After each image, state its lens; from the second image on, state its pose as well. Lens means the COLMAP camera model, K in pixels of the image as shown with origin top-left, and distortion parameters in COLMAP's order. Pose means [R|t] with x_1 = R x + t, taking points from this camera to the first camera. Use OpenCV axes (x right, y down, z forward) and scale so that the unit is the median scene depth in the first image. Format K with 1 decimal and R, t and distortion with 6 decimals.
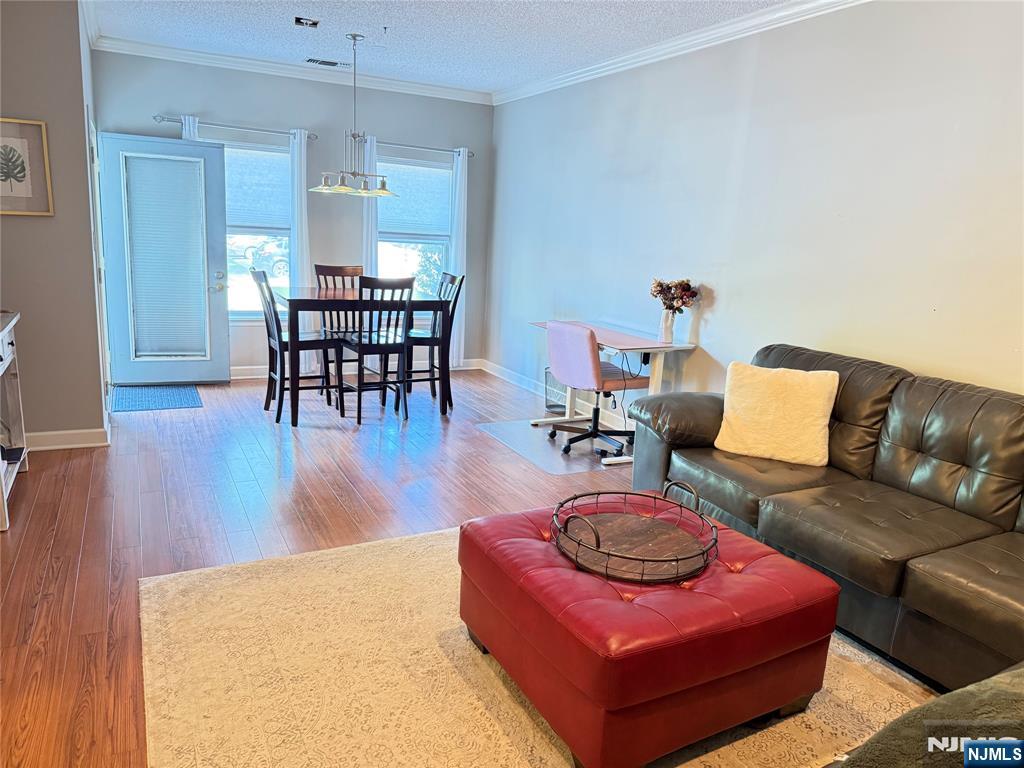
lens RADIAL K [[720.8, 0, 496.5], [0, 720.8, 385.5], [0, 0, 1]] dist [0.086516, -0.103369]
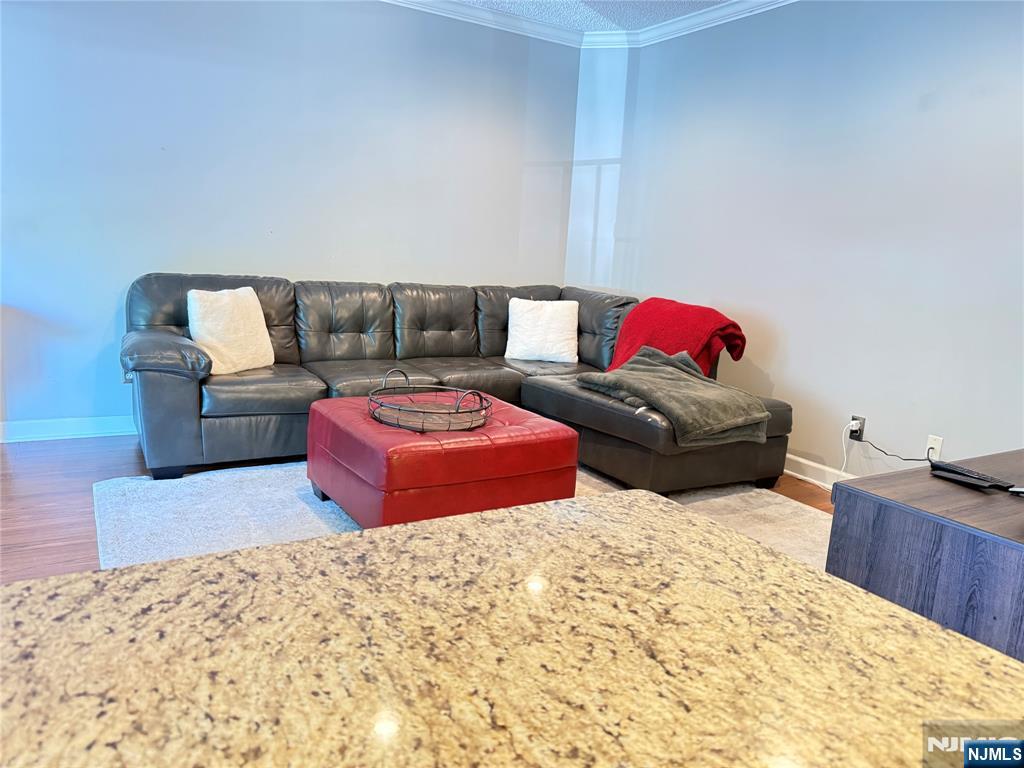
lens RADIAL K [[720.8, 0, 496.5], [0, 720.8, 385.5], [0, 0, 1]] dist [0.086516, -0.103369]
pose [[-0.054833, -0.241953, 0.968737, -0.475079], [0.146444, 0.957757, 0.247499, -0.063666], [-0.987698, 0.155437, -0.017084, 0.398524]]
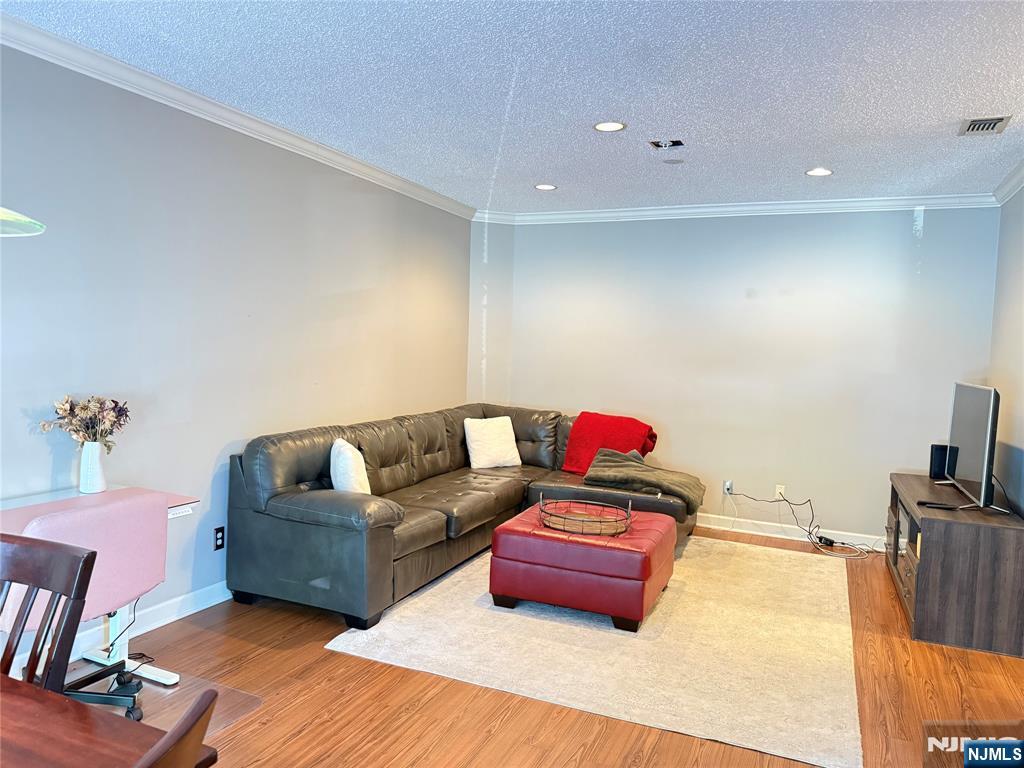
lens RADIAL K [[720.8, 0, 496.5], [0, 720.8, 385.5], [0, 0, 1]] dist [0.086516, -0.103369]
pose [[-0.635682, -0.121120, 0.762390, -0.433567], [0.089543, 0.969379, 0.228664, -0.228591], [-0.766740, 0.213624, -0.605371, 0.936531]]
